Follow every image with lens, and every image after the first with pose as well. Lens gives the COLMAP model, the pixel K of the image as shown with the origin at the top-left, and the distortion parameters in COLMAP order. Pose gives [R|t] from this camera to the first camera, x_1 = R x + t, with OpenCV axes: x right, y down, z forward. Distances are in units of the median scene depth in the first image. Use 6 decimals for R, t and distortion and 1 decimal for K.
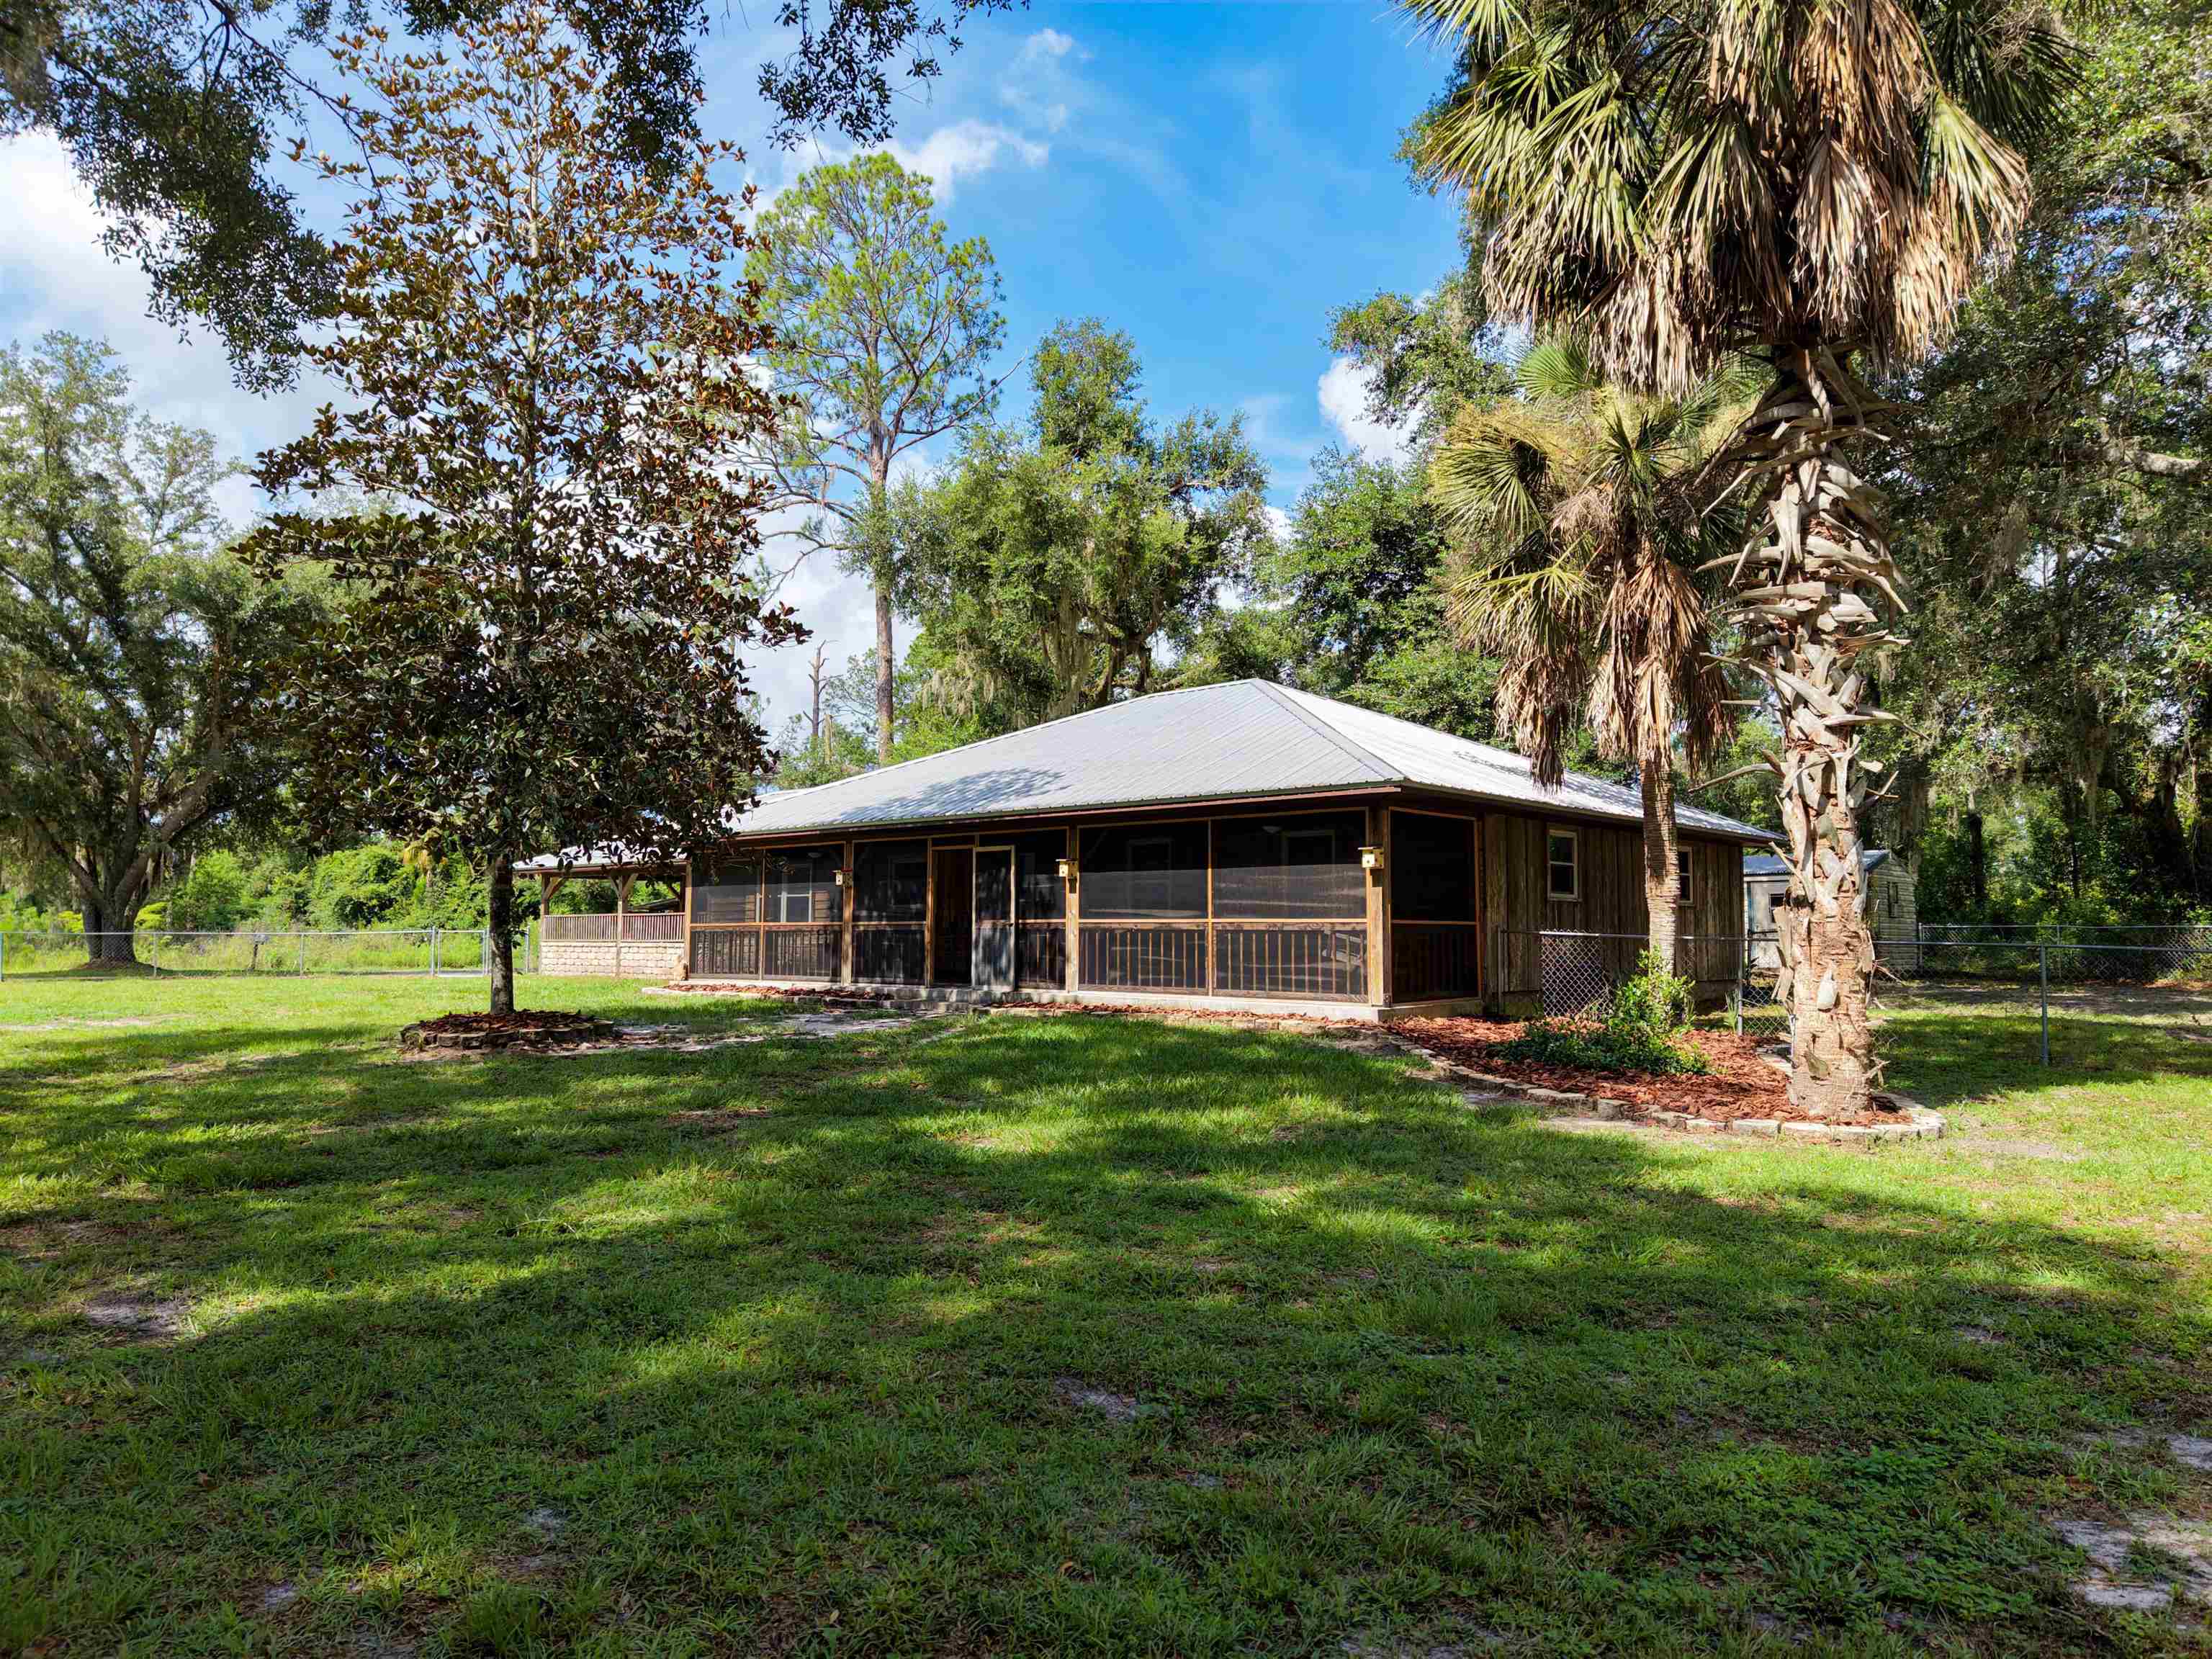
lens RADIAL K [[1467.3, 0, 1098.5], [0, 1467.3, 826.0], [0, 0, 1]] dist [0.070724, -0.081767]
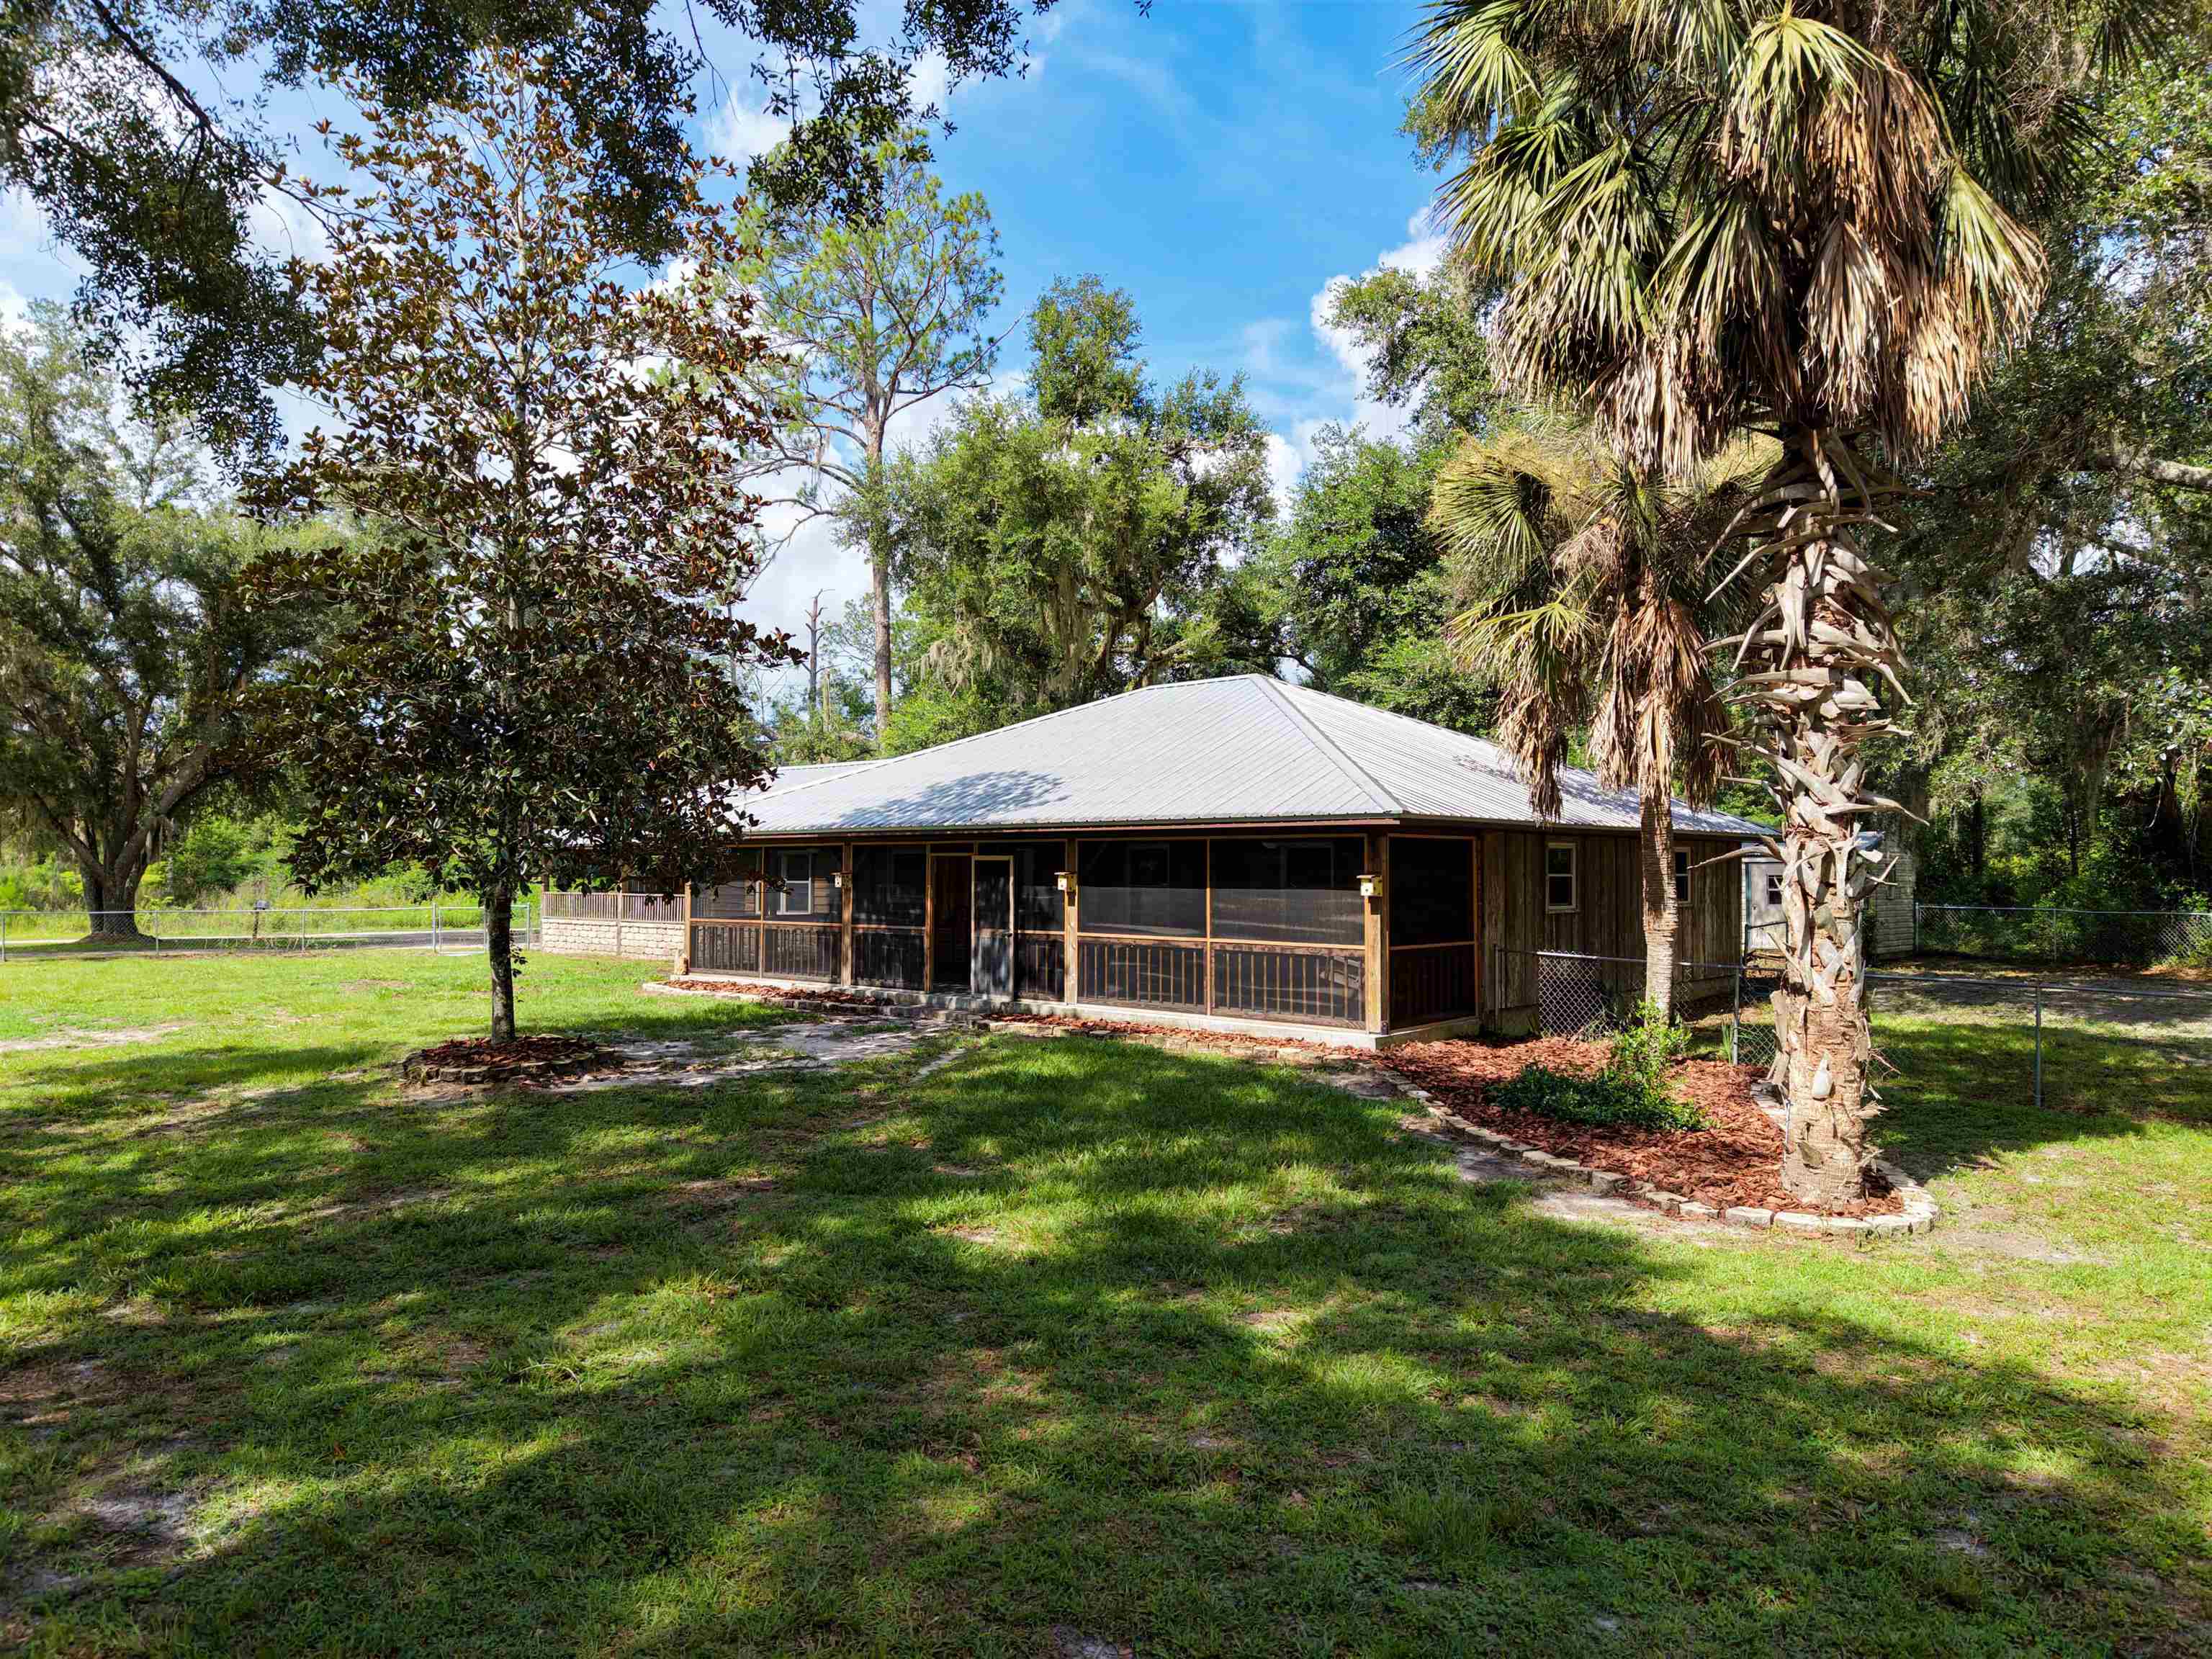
lens RADIAL K [[1467.3, 0, 1098.5], [0, 1467.3, 826.0], [0, 0, 1]] dist [0.070724, -0.081767]
pose [[1.000000, -0.000657, 0.000414, 0.000520], [0.000638, 0.998999, 0.044729, -0.059524], [-0.000443, -0.044728, 0.998999, 0.002590]]
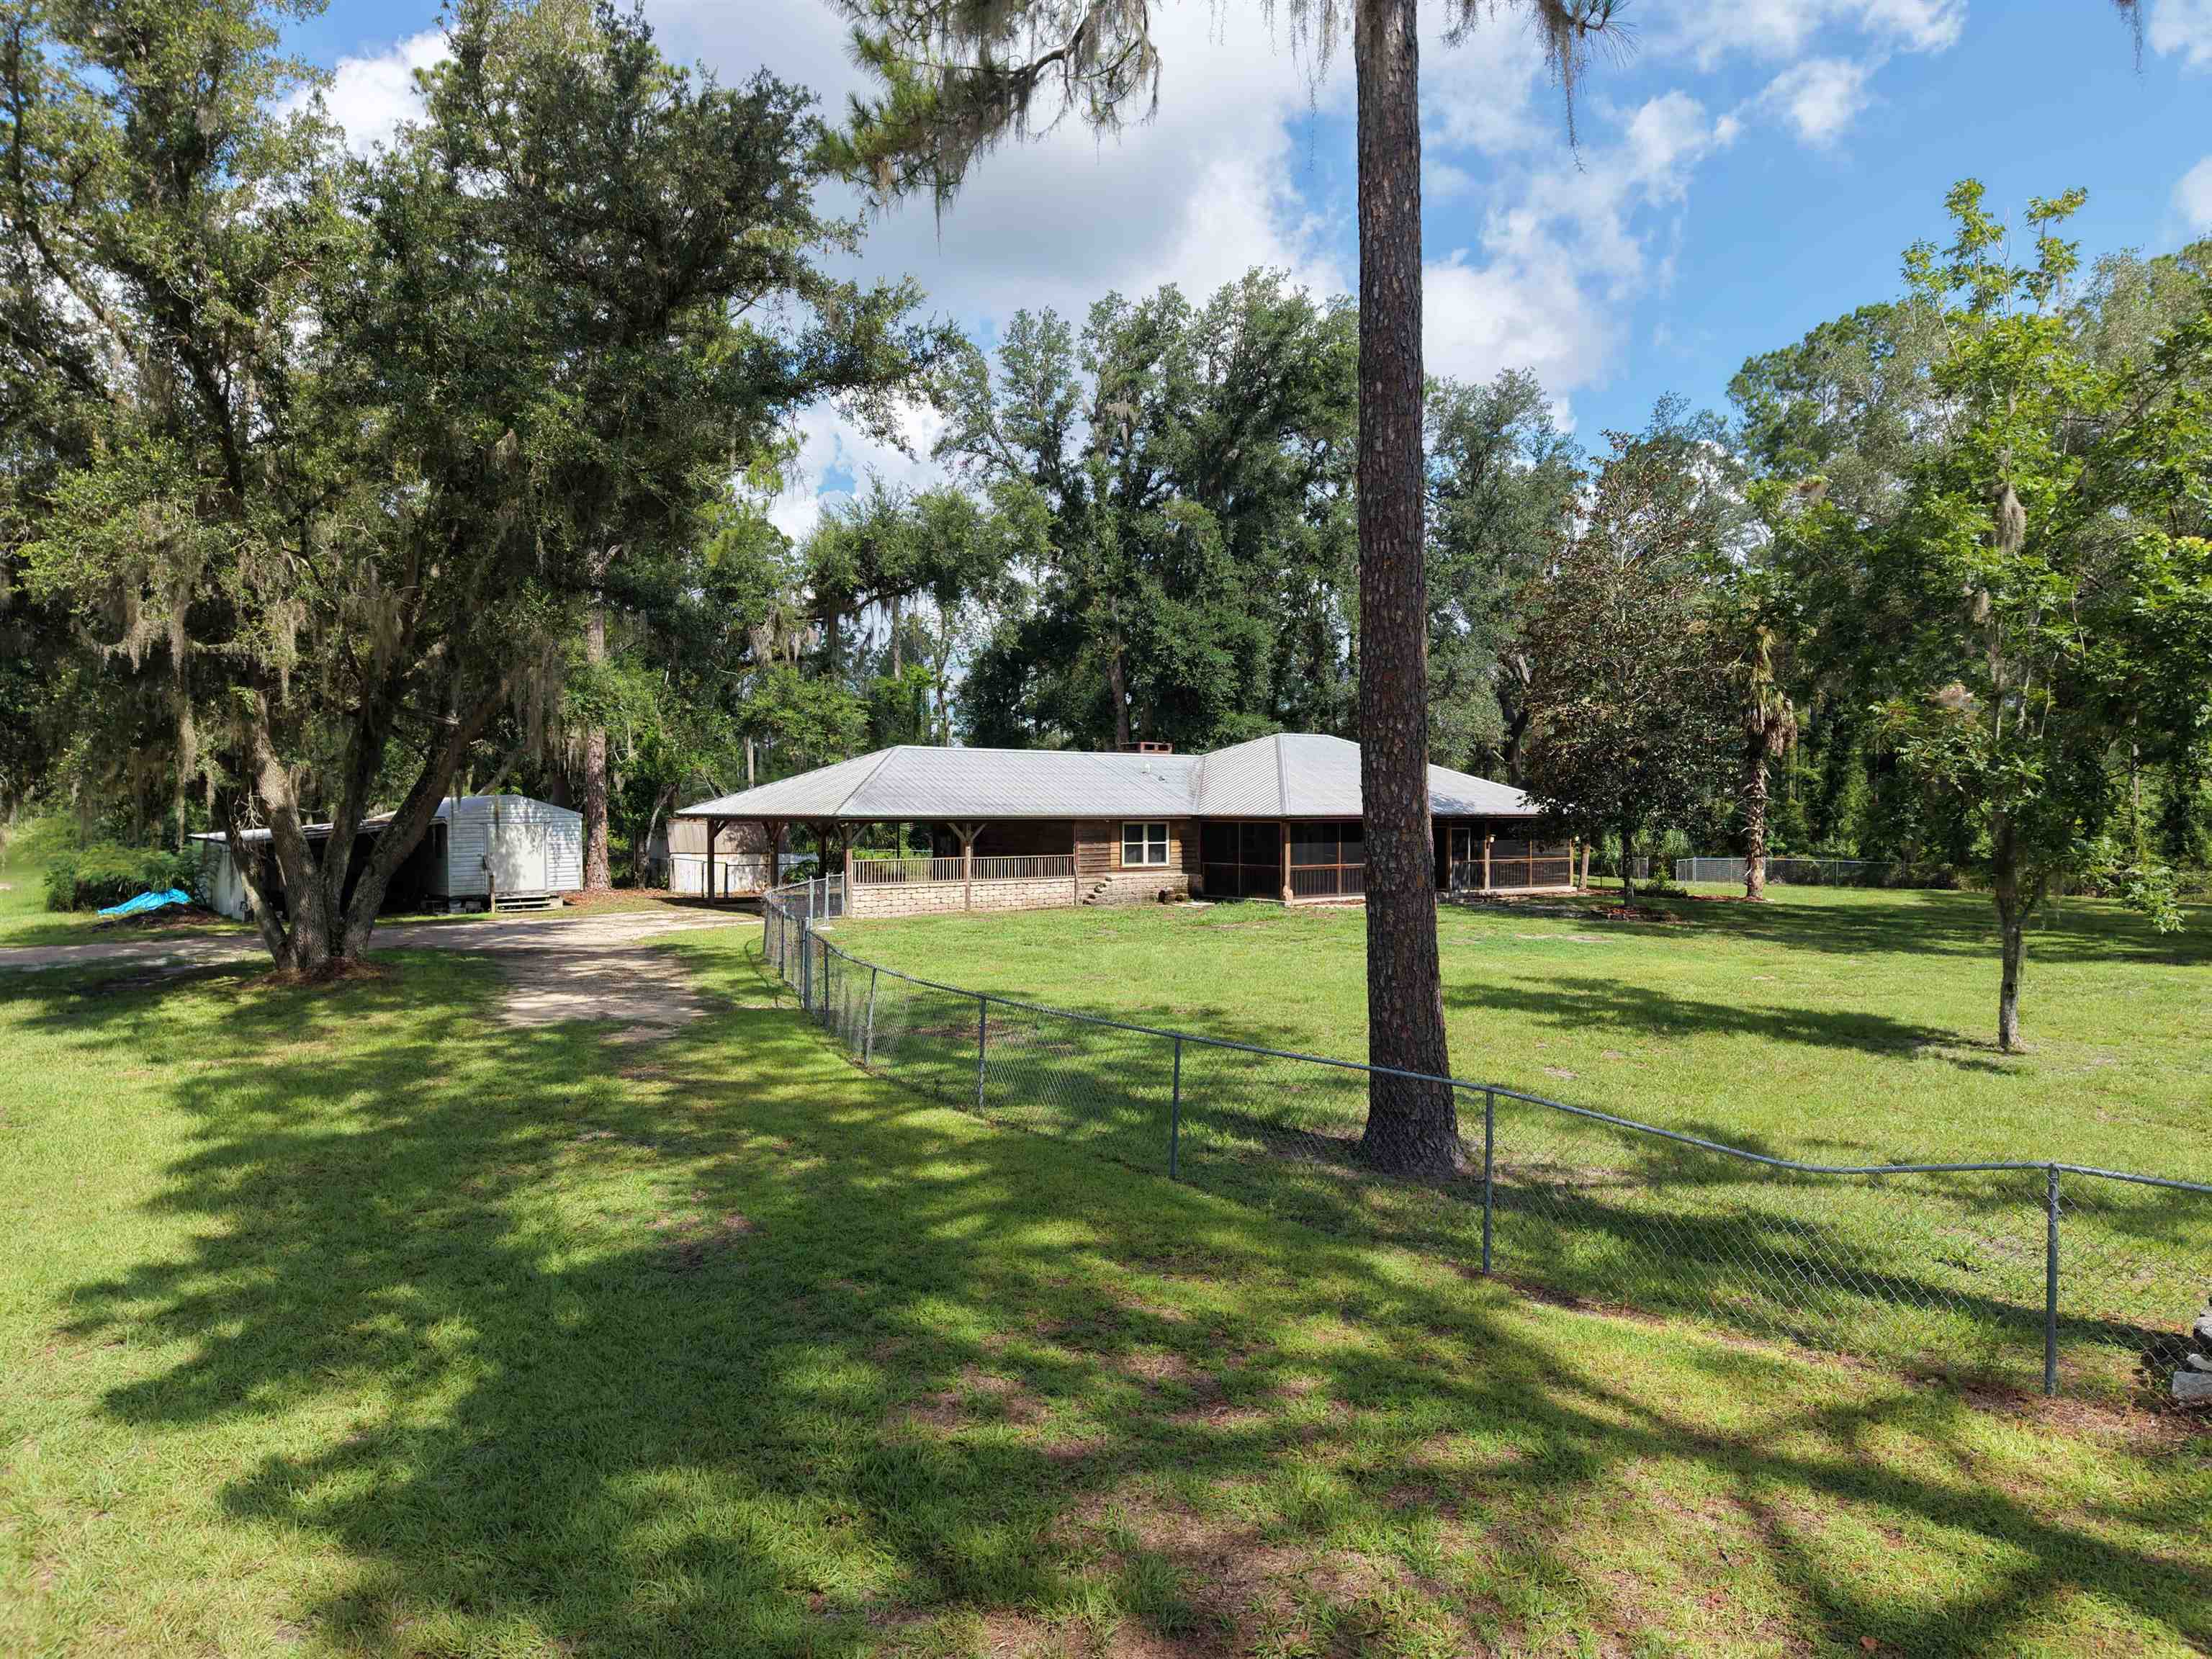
lens RADIAL K [[1490.2, 0, 1106.0], [0, 1490.2, 829.5], [0, 0, 1]] dist [0.105067, -0.187701]
pose [[0.149368, -0.007911, 0.988750, -2.802993], [-0.074893, 0.997005, 0.019291, 0.015501], [-0.985941, -0.076932, 0.148328, 1.391239]]
